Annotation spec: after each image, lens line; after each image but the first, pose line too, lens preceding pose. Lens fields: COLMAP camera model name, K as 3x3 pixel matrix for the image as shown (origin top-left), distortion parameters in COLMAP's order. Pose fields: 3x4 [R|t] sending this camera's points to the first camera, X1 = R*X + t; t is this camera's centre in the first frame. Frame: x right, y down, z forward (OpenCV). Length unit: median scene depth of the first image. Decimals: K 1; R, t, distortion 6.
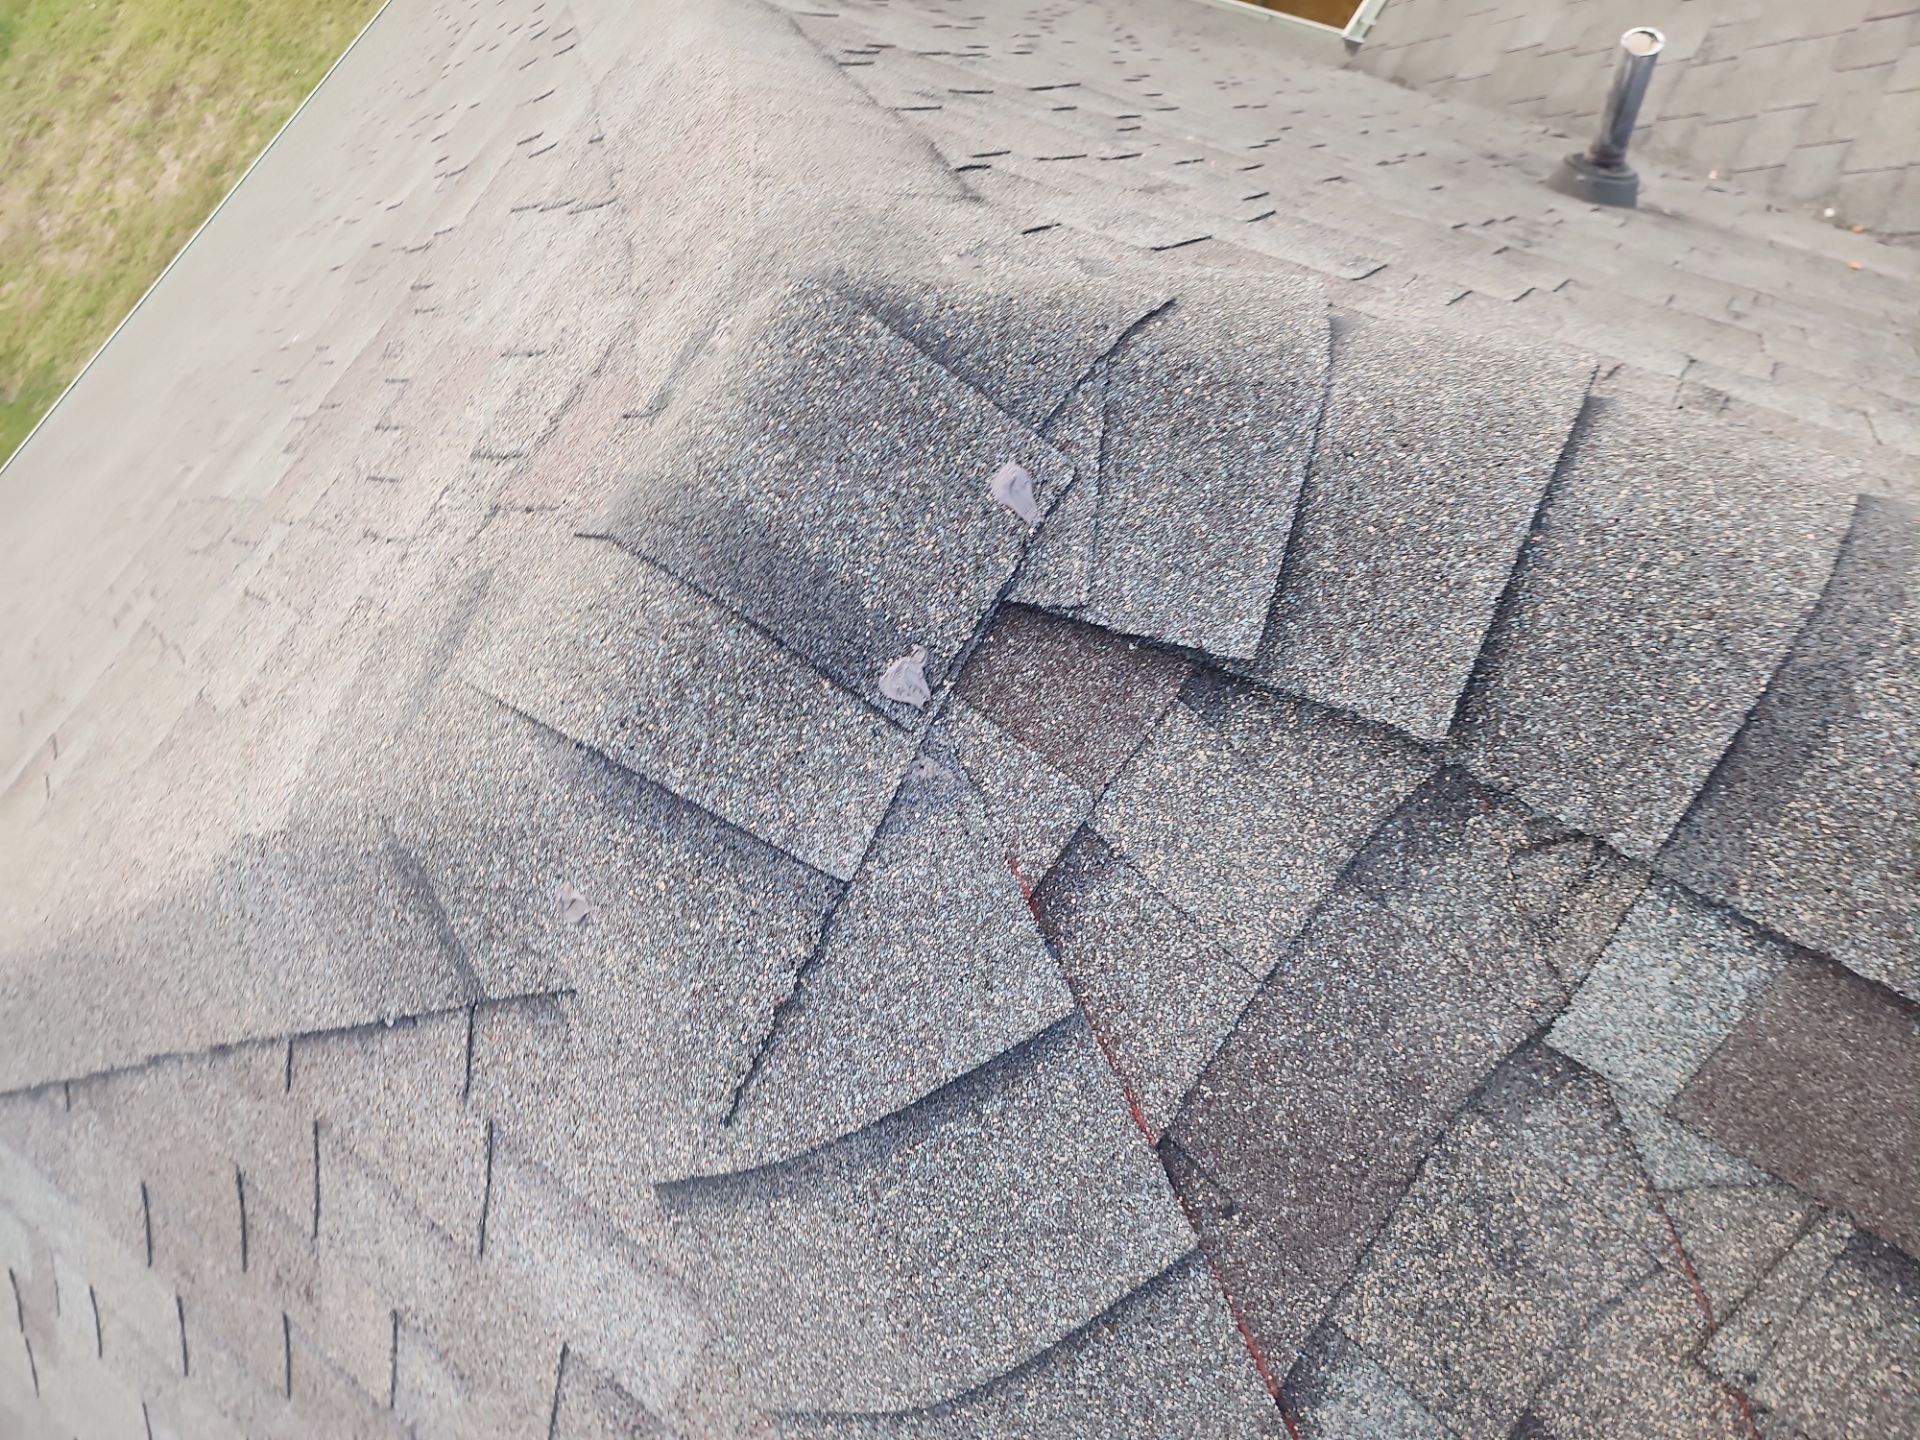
lens RADIAL K [[1303.1, 0, 934.1], [0, 1303.1, 720.8], [0, 0, 1]] dist [0.079515, -0.068262]
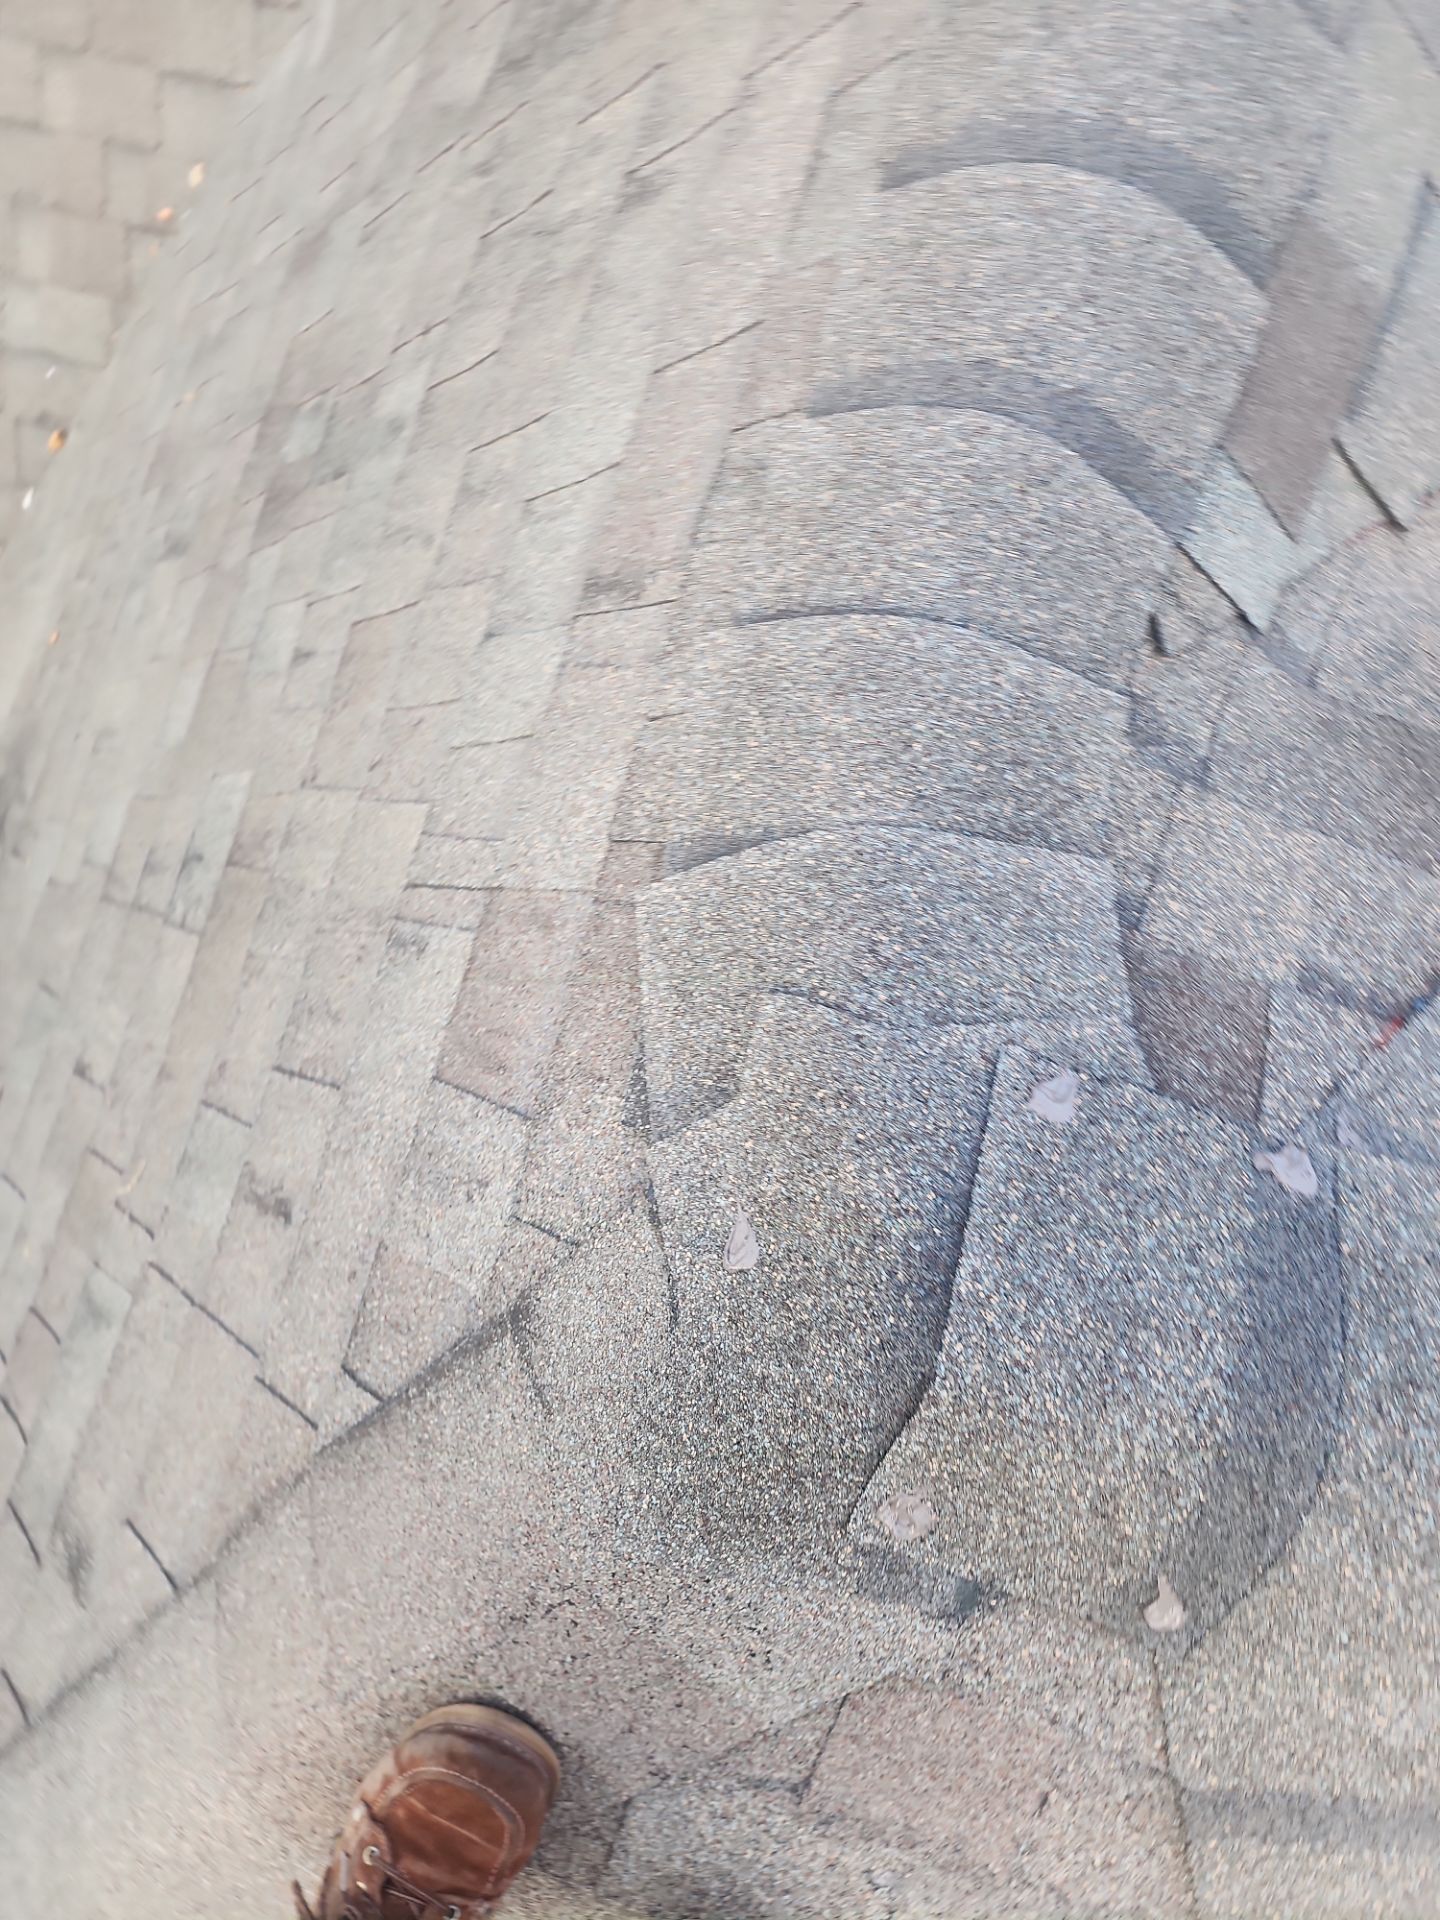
lens RADIAL K [[1303.1, 0, 729.3], [0, 1303.1, 932.1], [0, 0, 1]] dist [0.079515, -0.068262]
pose [[-0.231026, -0.903072, 0.362061, -0.115082], [0.942948, -0.116126, 0.312033, -0.672256], [-0.239744, 0.413492, 0.878378, 0.188994]]
